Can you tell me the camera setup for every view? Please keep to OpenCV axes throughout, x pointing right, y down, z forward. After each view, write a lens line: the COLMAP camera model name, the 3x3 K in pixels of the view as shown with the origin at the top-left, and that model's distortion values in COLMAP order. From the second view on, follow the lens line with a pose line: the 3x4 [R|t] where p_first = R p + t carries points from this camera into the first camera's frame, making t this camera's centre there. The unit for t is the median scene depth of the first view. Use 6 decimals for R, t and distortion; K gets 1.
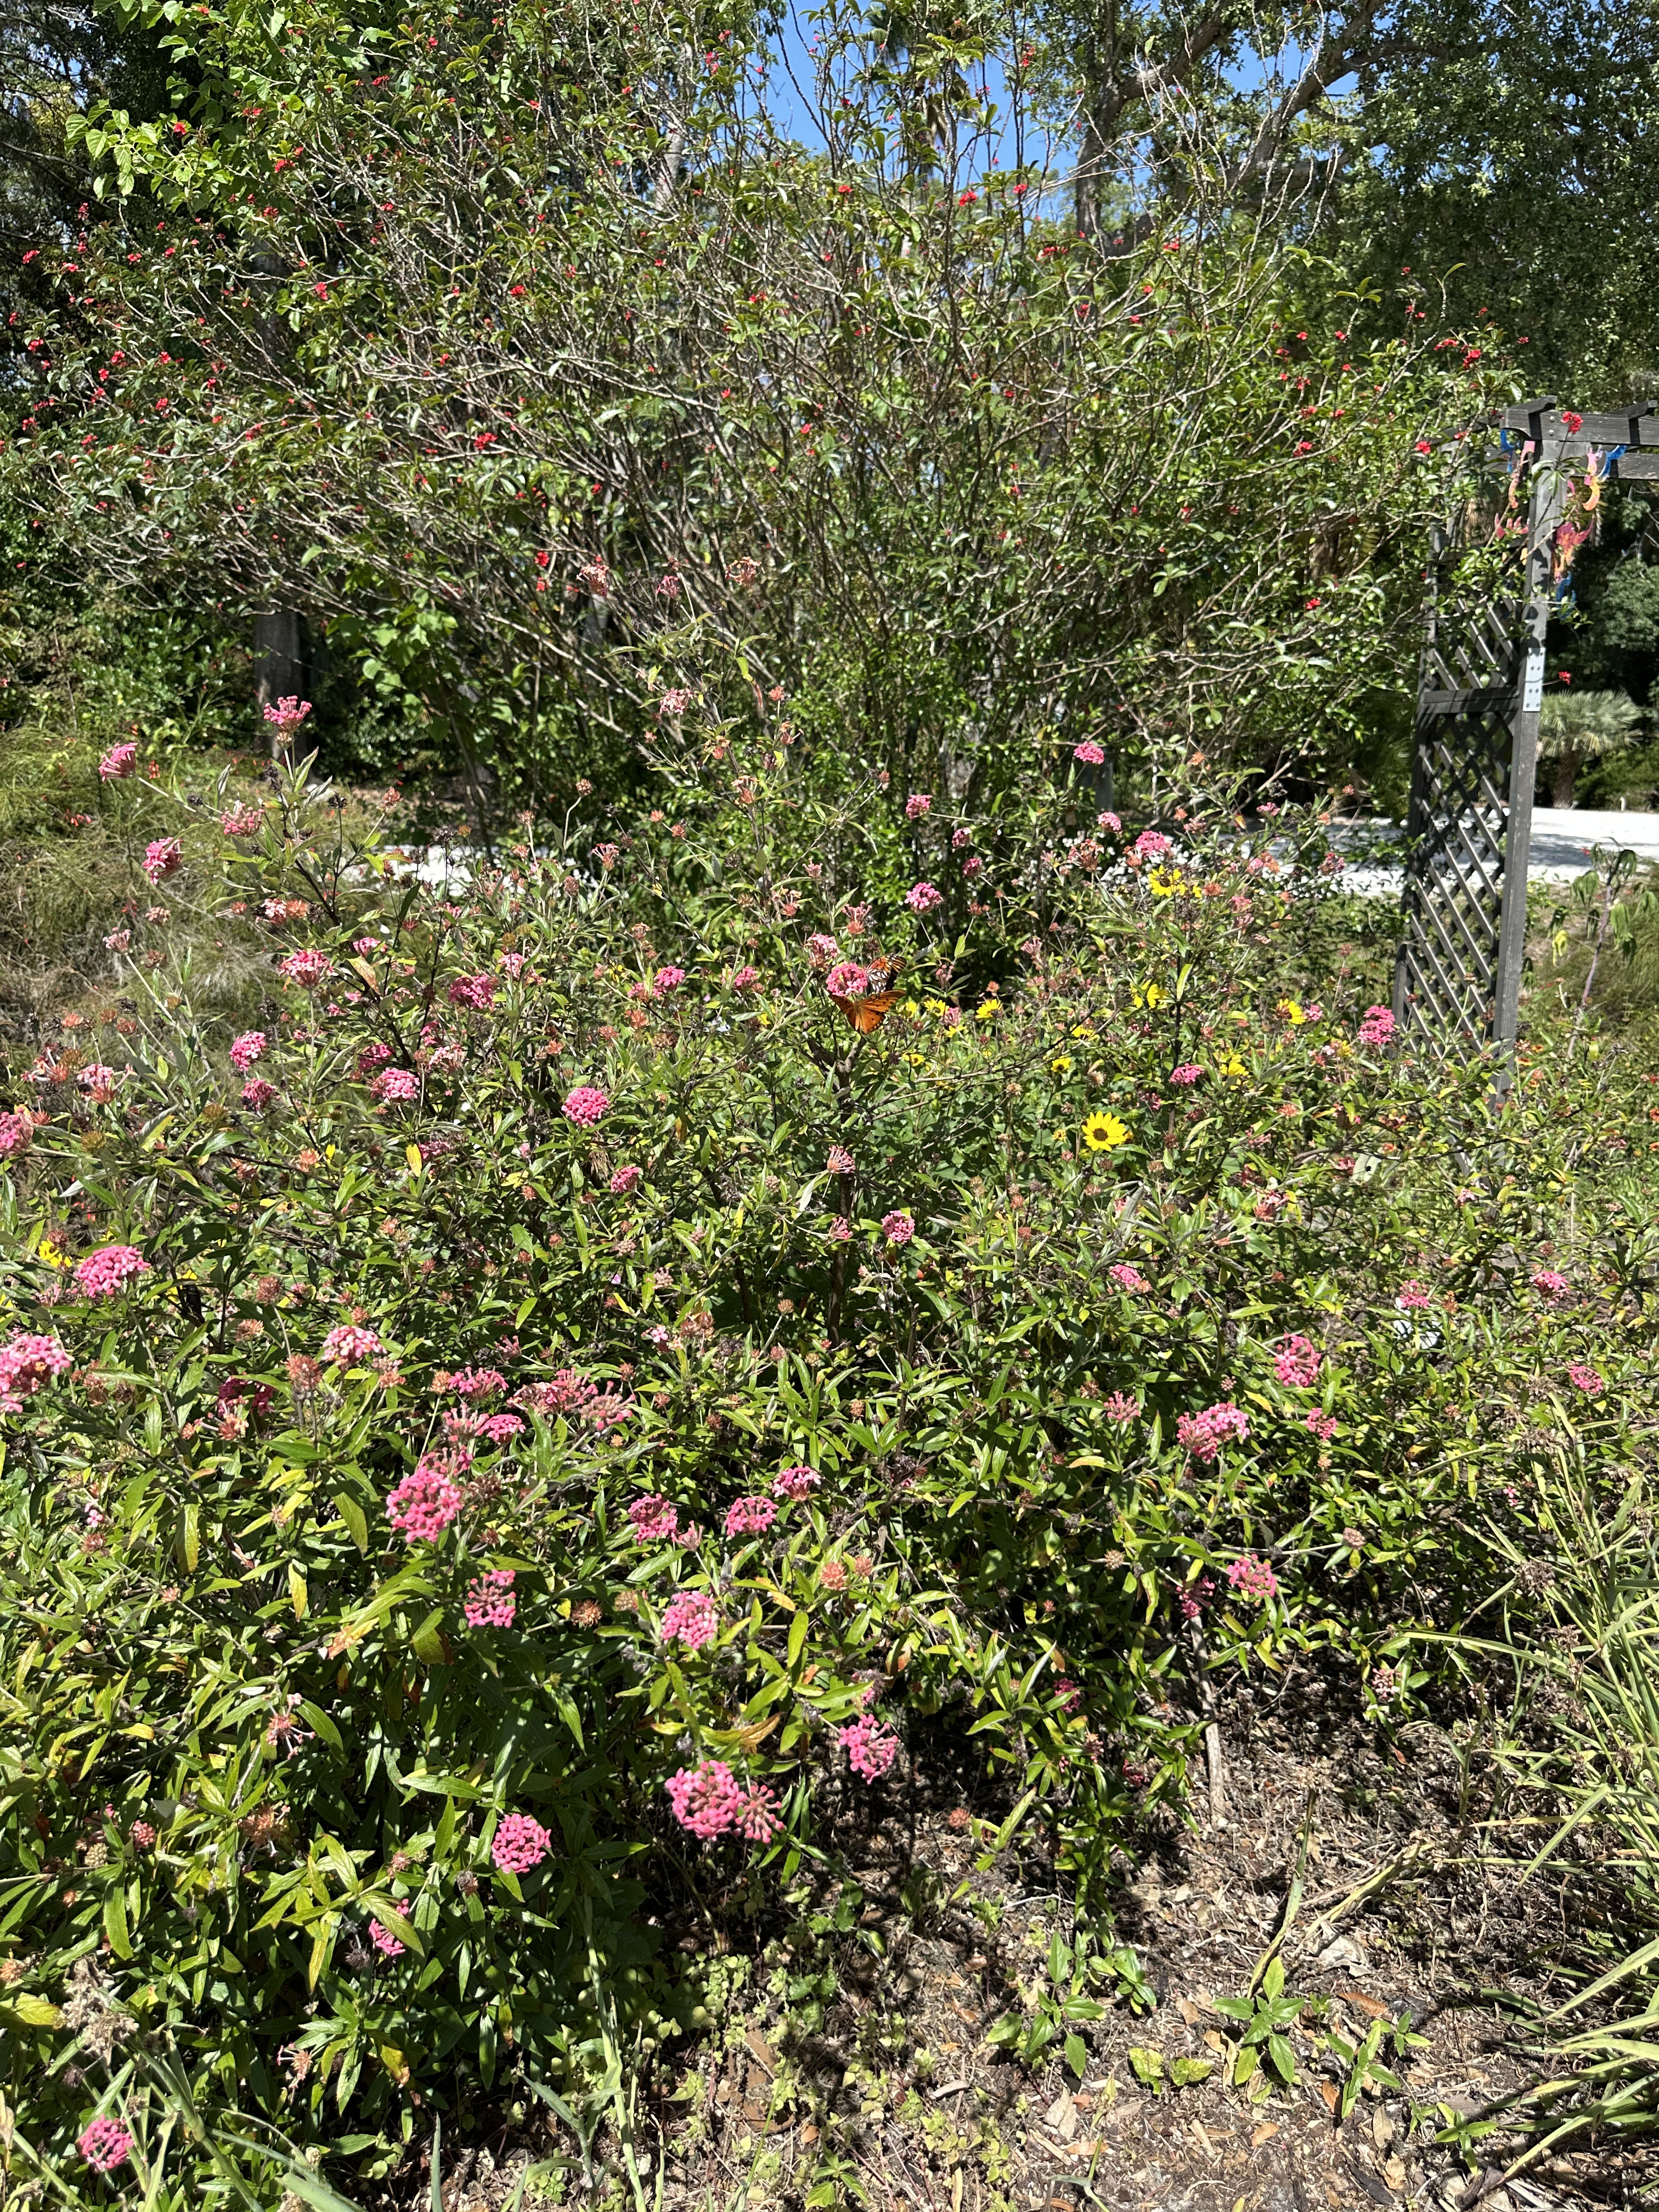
lens RADIAL K [[1557.2, 0, 829.5], [0, 1557.2, 1106.0], [0, 0, 1]] dist [0.005732, -0.002746]
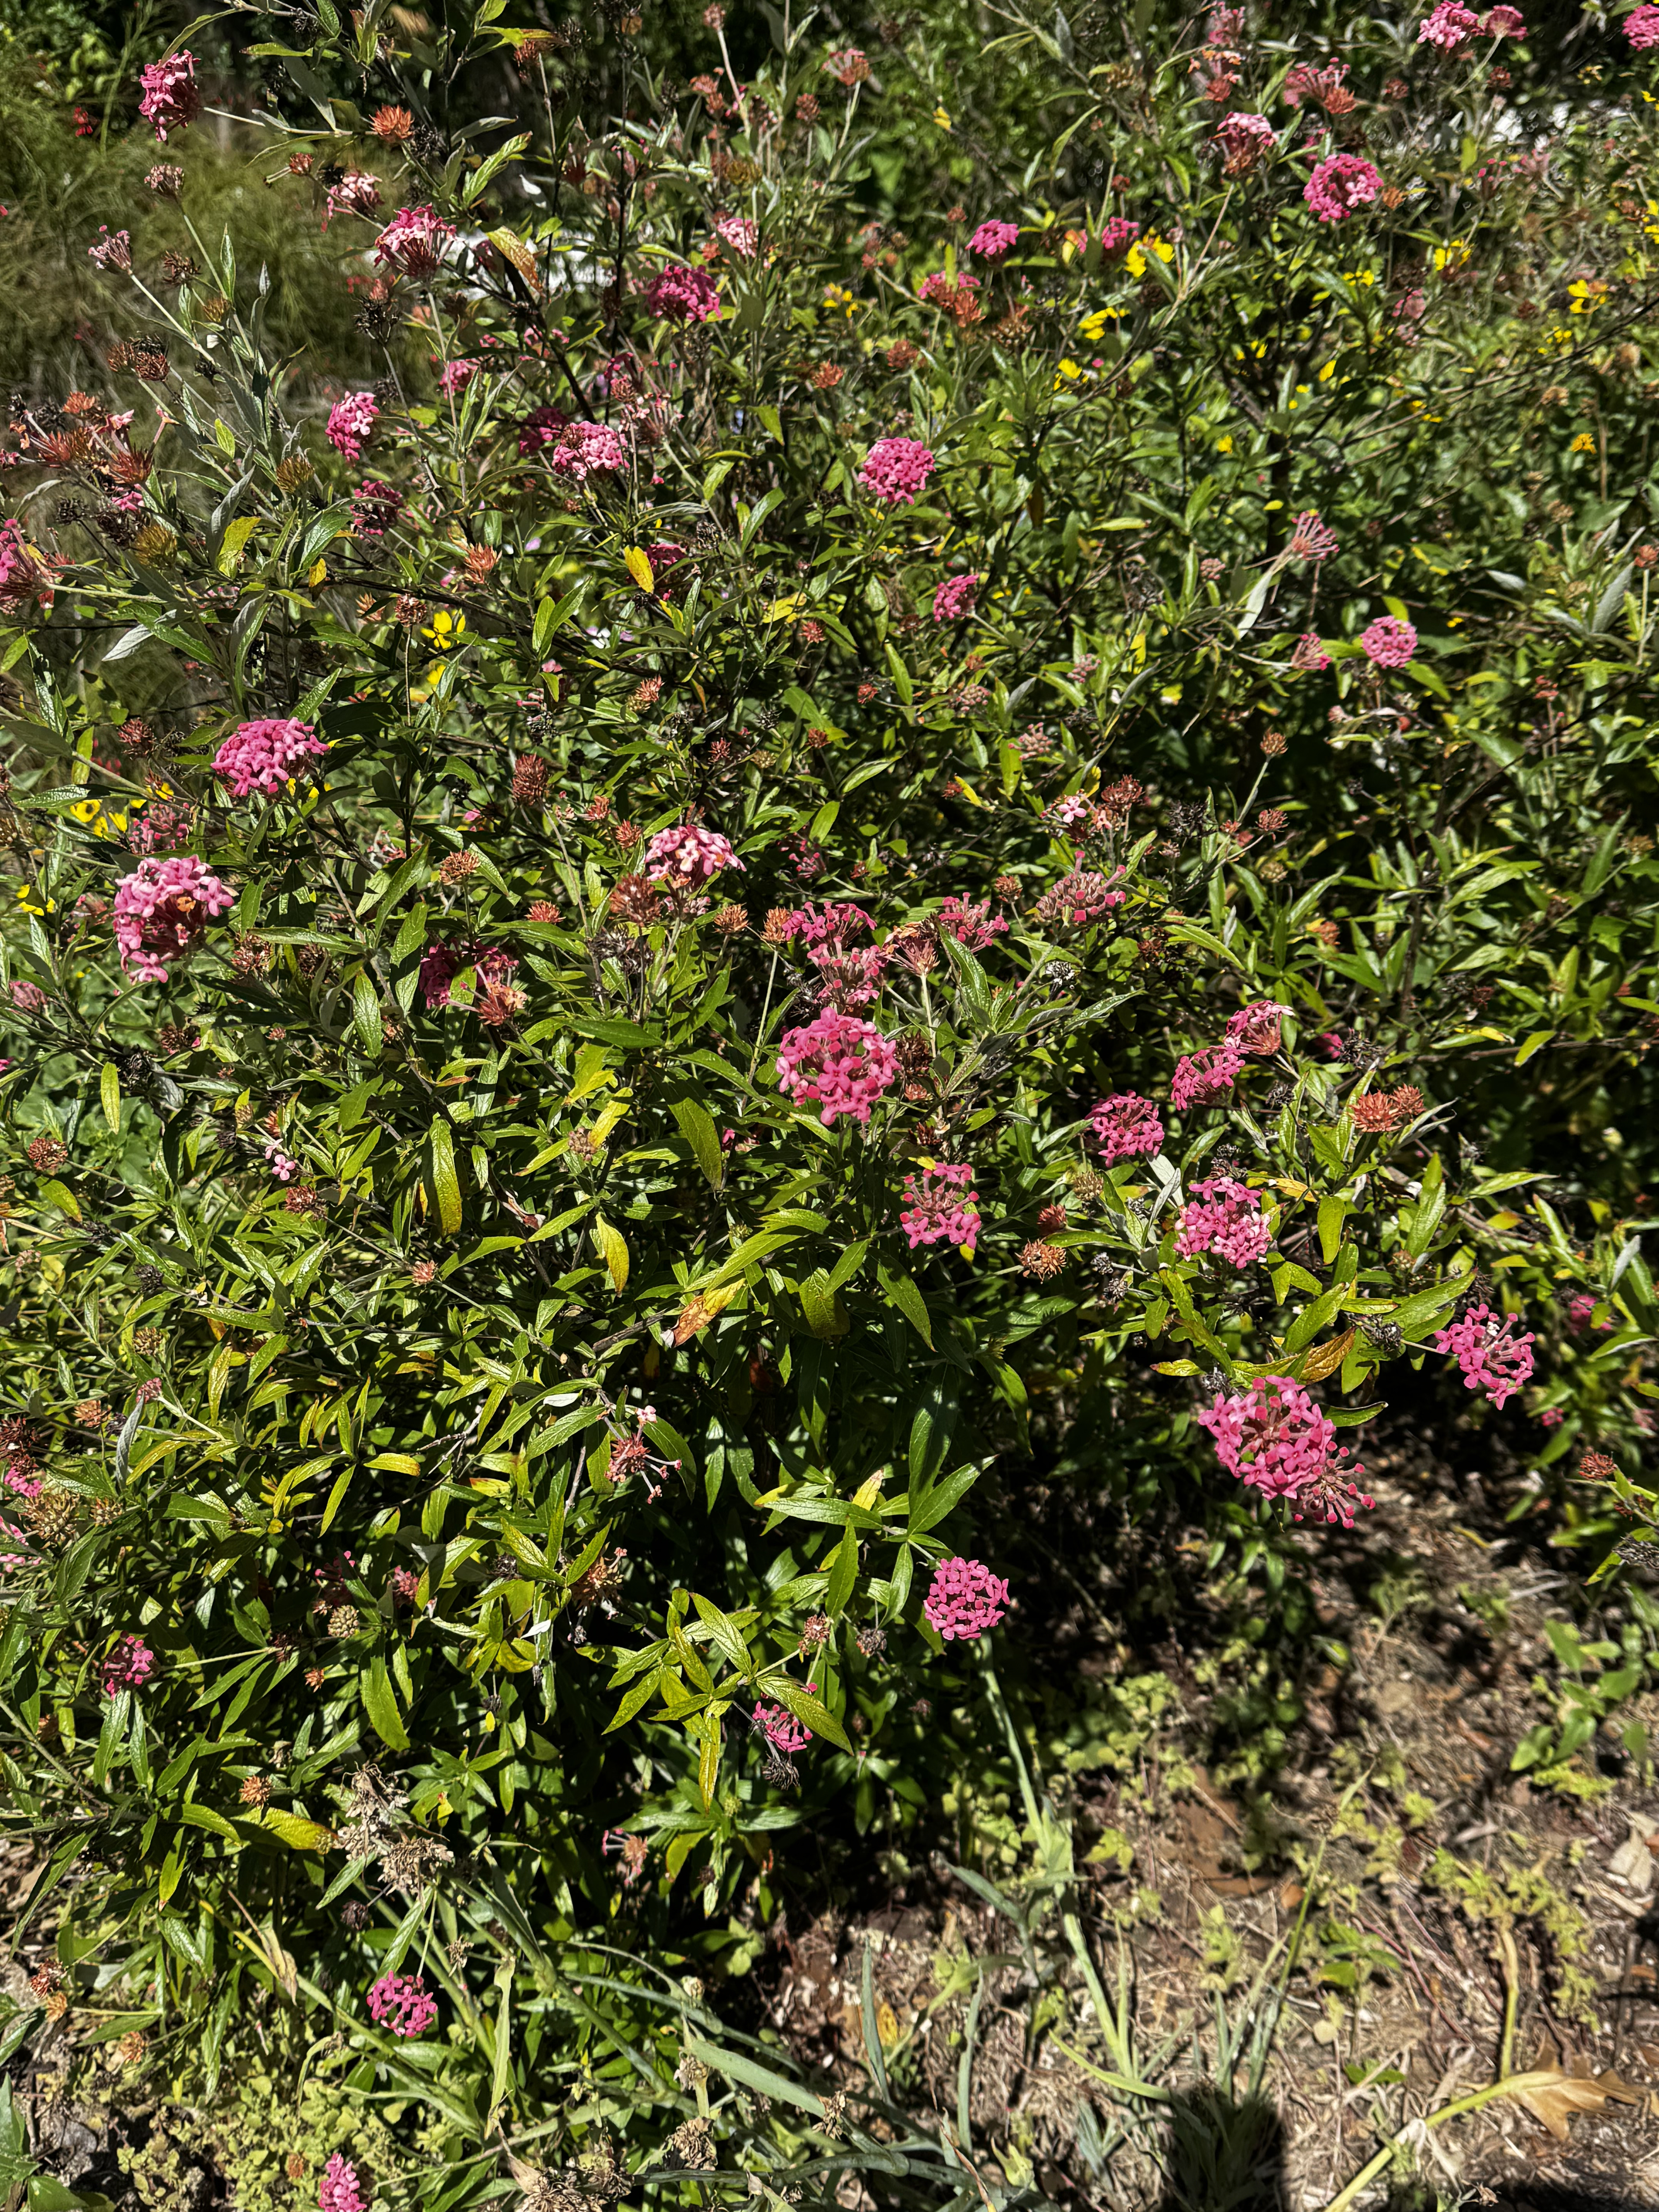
lens RADIAL K [[2074.4, 0, 847.9], [0, 2074.4, 1080.3], [0, 0, 1]] dist [0.172571, -0.344489]
pose [[0.990720, -0.068165, -0.117589, -0.111623], [0.094876, 0.966327, 0.239189, 0.039139], [0.097325, -0.248126, 0.963826, 0.161753]]
